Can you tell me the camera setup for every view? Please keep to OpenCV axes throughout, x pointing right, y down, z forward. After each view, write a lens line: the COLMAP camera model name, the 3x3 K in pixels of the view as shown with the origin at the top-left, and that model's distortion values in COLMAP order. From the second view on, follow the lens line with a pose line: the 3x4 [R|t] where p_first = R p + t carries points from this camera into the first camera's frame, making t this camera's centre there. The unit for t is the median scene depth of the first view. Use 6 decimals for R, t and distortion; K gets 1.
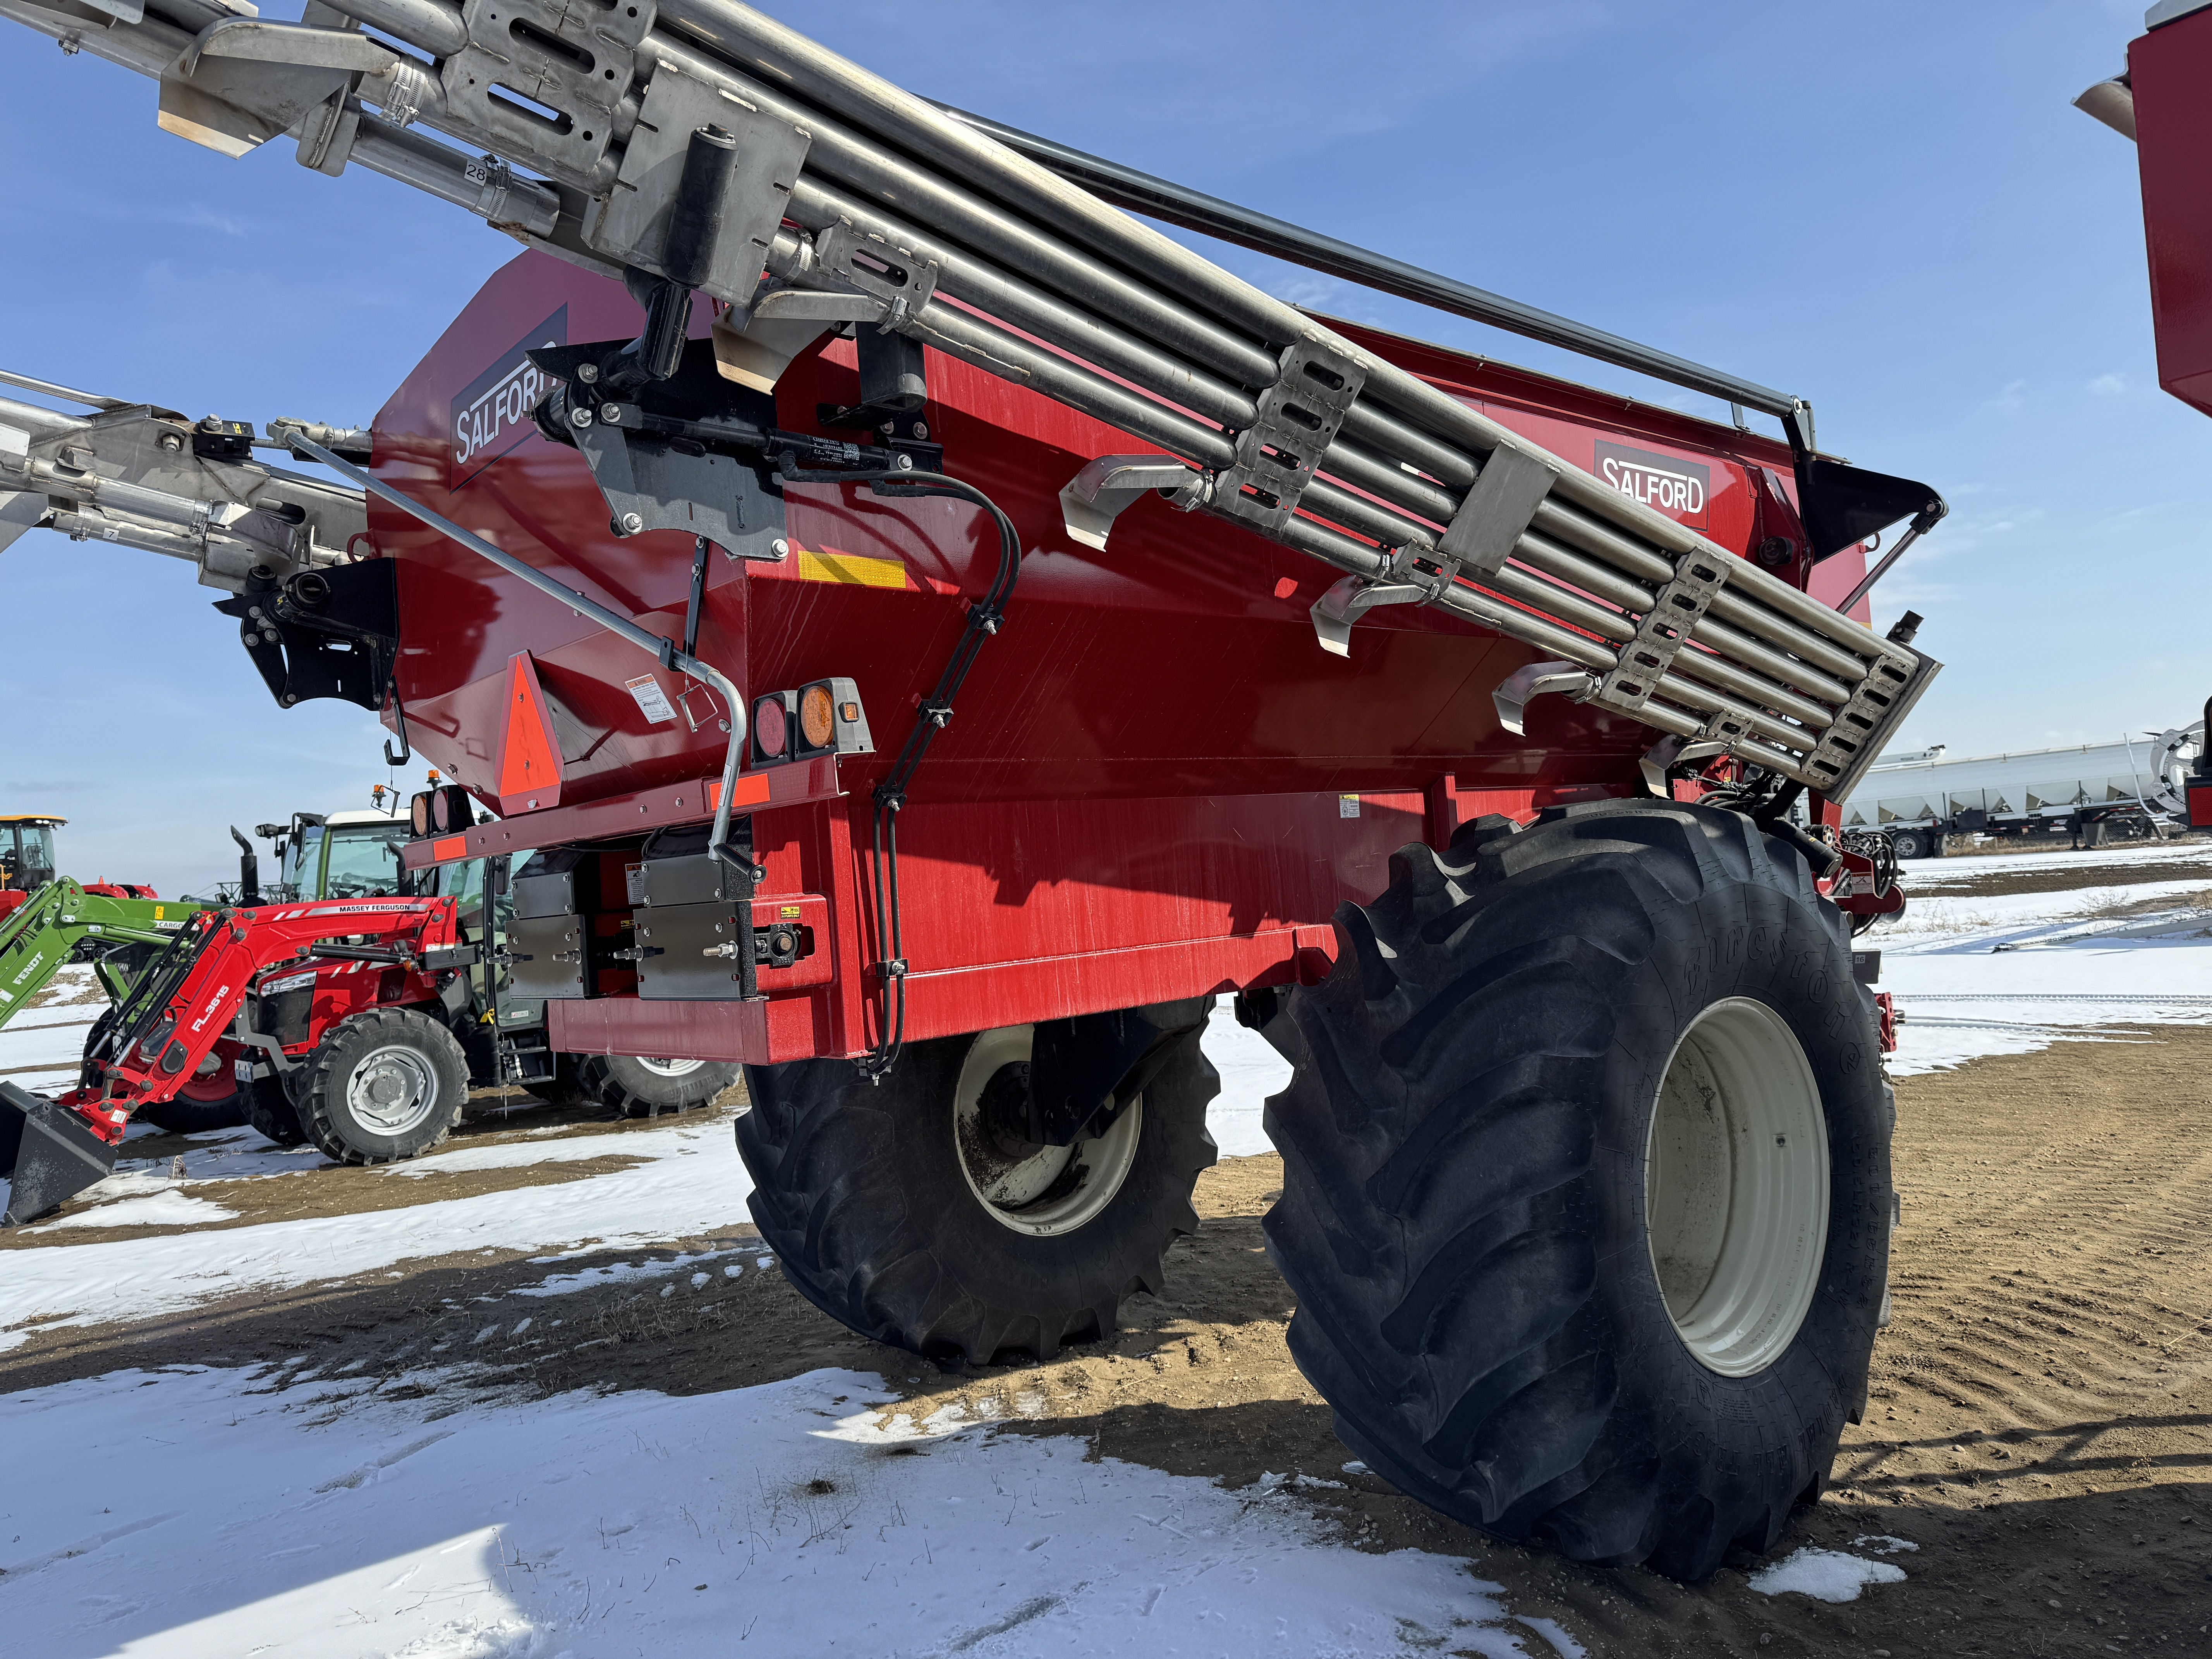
lens RADIAL K [[1547.6, 0, 1106.0], [0, 1547.6, 829.5], [0, 0, 1]] dist [0.063091, -0.089824]
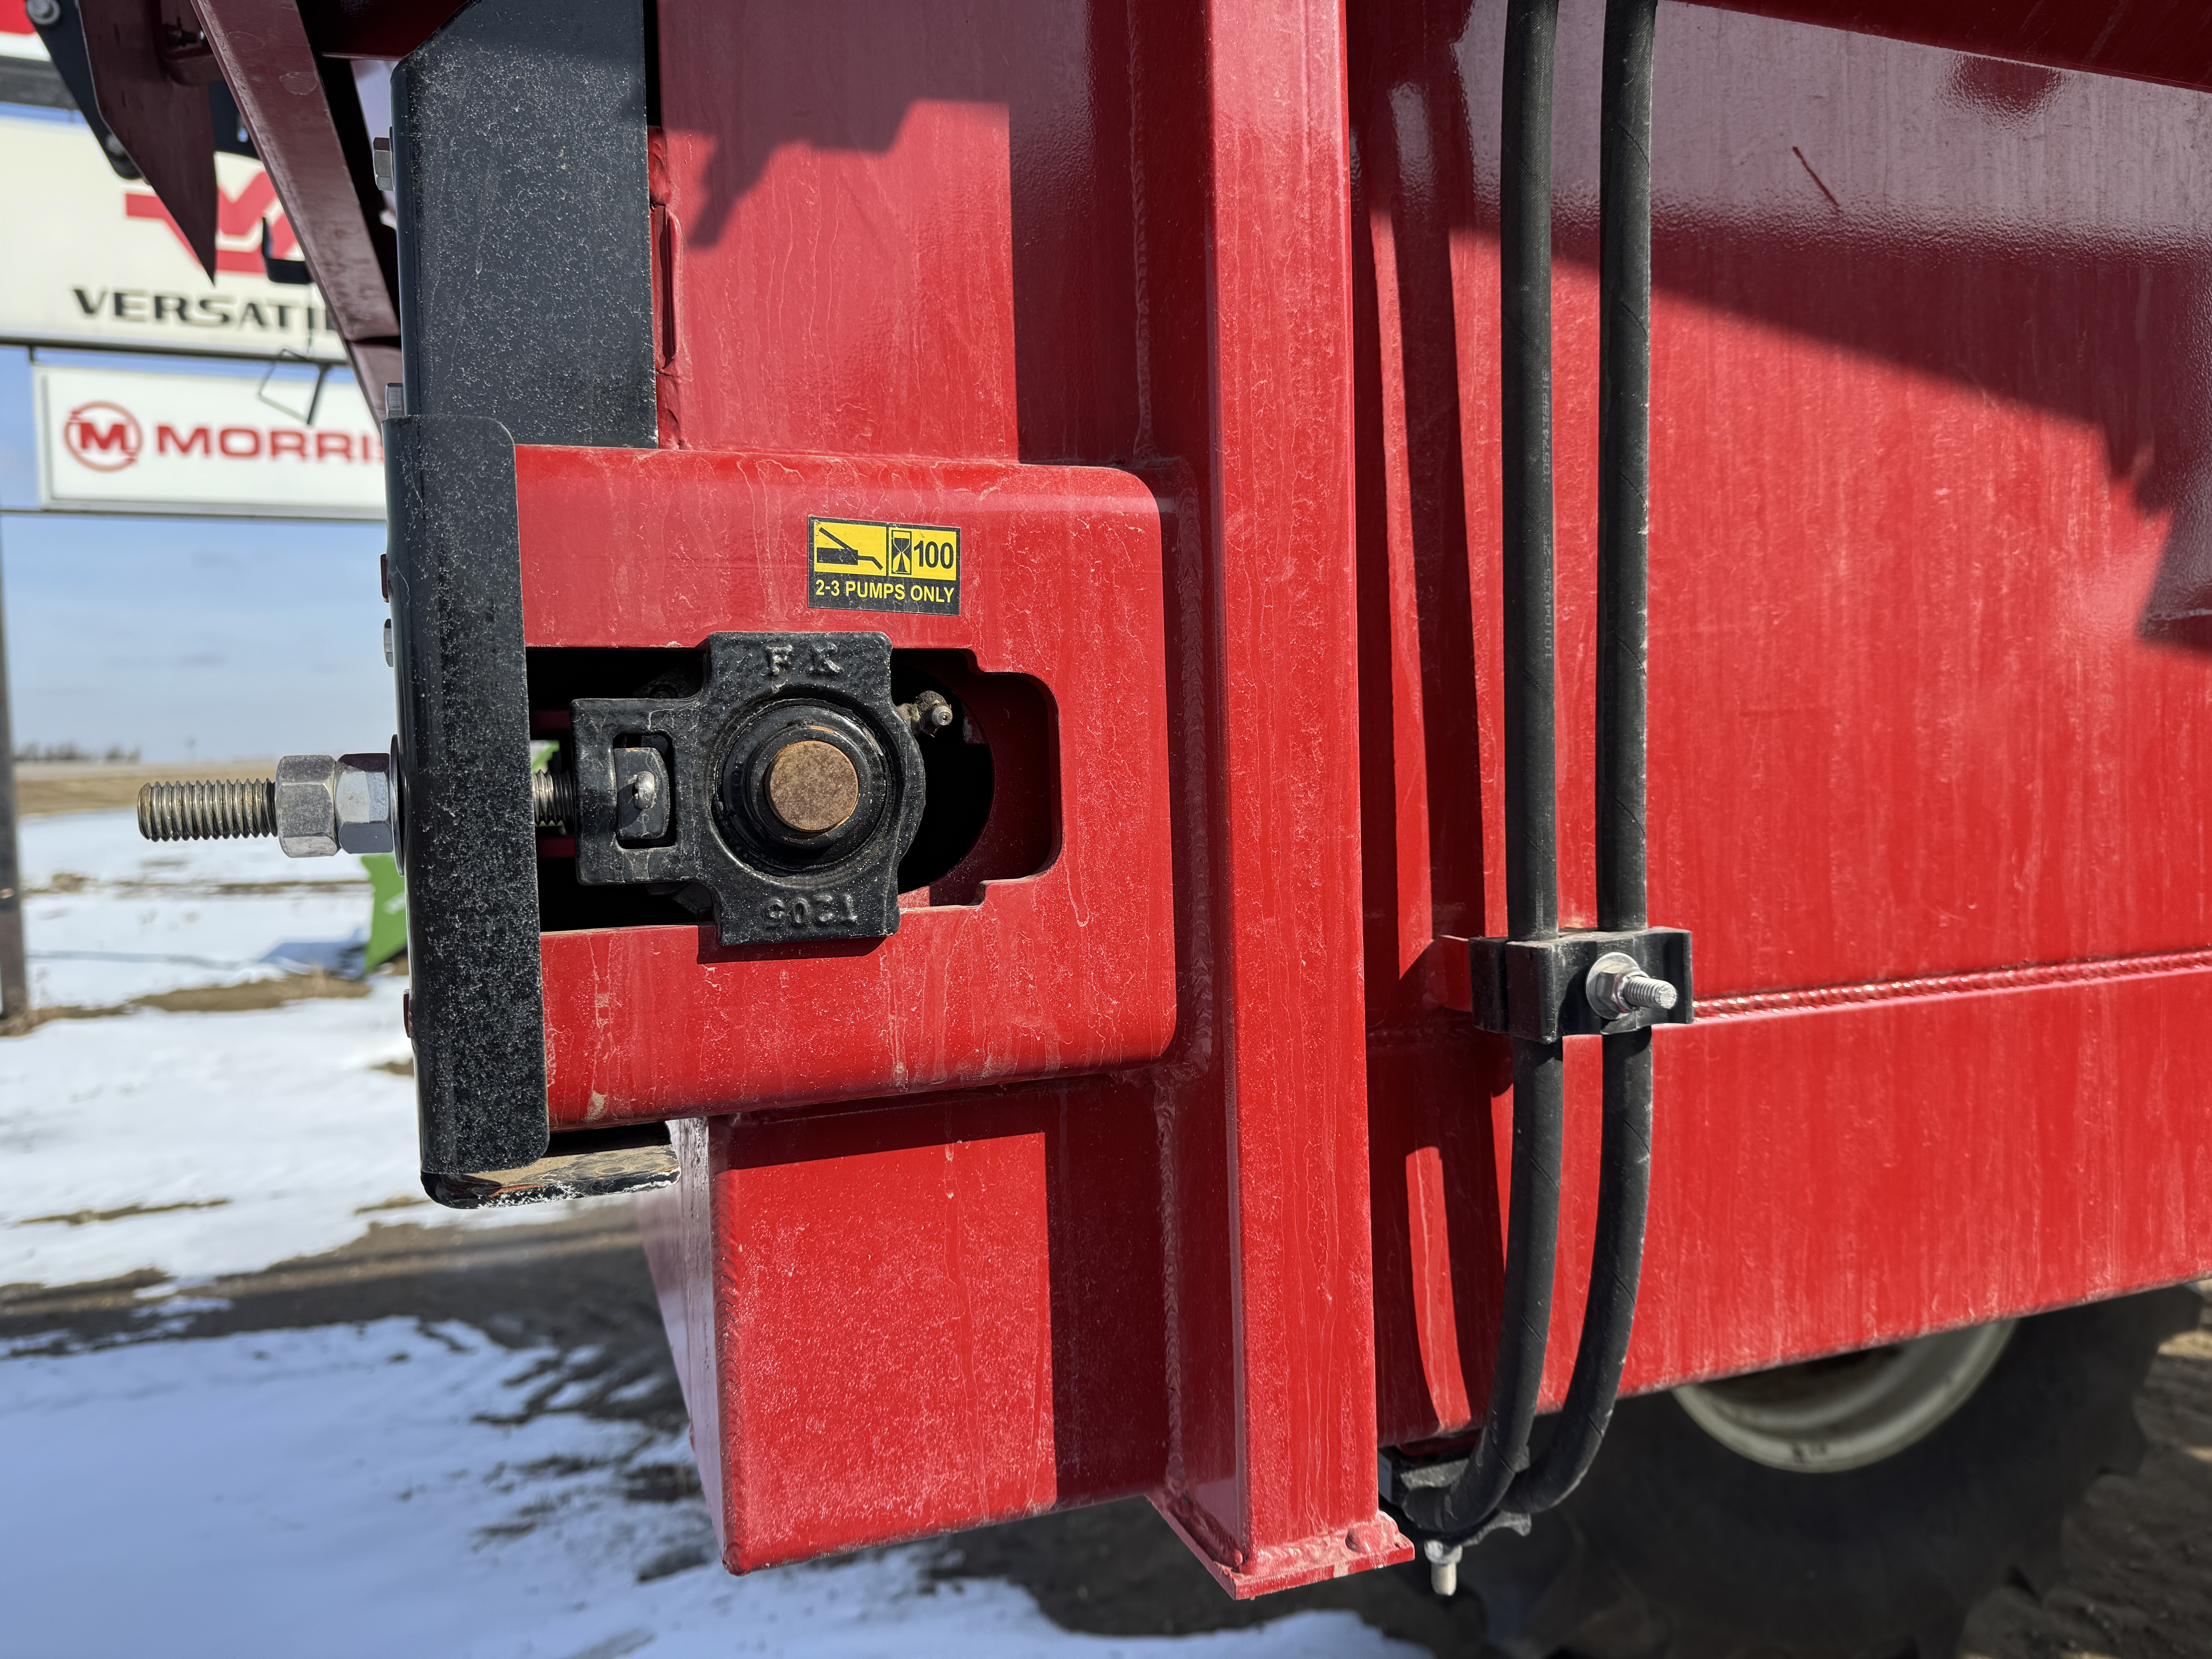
lens RADIAL K [[1555.4, 0, 1108.2], [0, 1555.4, 819.7], [0, 0, 1]] dist [0.009200, -0.023442]
pose [[0.929634, 0.064496, -0.362796, -0.126961], [-0.032177, 0.995011, 0.094439, 0.059934], [0.367077, -0.076120, 0.927071, 0.840796]]
